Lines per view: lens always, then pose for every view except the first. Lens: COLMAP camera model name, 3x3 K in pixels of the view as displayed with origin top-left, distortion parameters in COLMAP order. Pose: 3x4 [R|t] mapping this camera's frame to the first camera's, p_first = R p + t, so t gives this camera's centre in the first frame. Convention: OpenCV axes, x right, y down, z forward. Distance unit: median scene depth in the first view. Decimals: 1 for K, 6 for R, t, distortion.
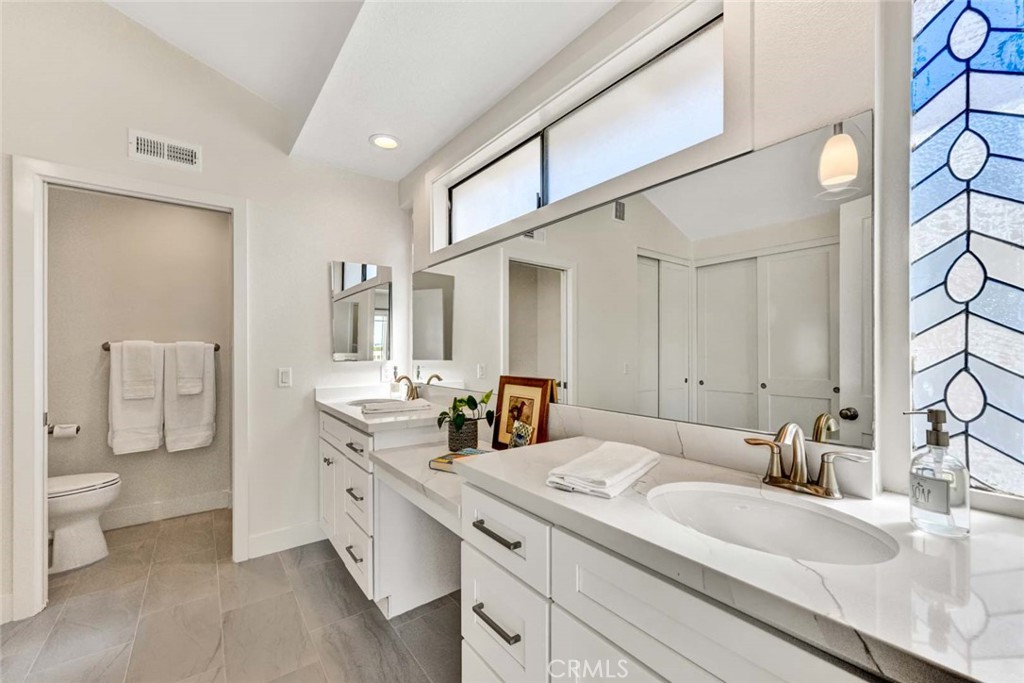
lens RADIAL K [[421.7, 0, 512.8], [0, 421.7, 349.4], [0, 0, 1]] dist [0.029644, 0.000217]
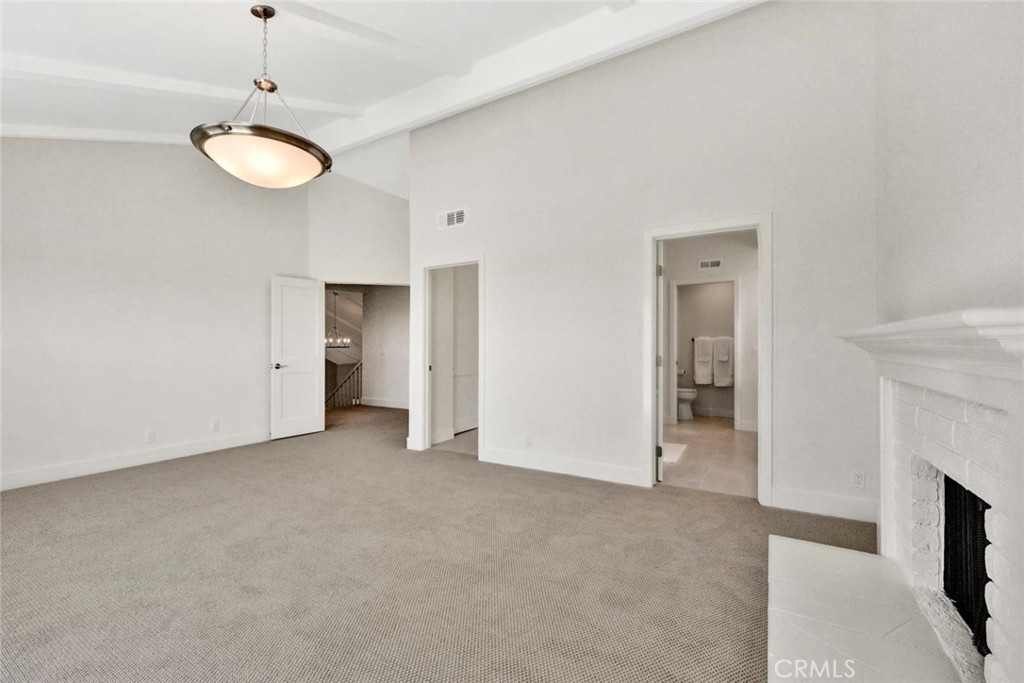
lens RADIAL K [[421.4, 0, 508.2], [0, 421.4, 348.1], [0, 0, 1]] dist [0.014498, 0.000083]
pose [[0.360235, 0.010814, -0.932799, 0.999600], [-0.004217, 0.999941, 0.009964, 0.023488], [0.932852, 0.000344, 0.360259, -0.923274]]
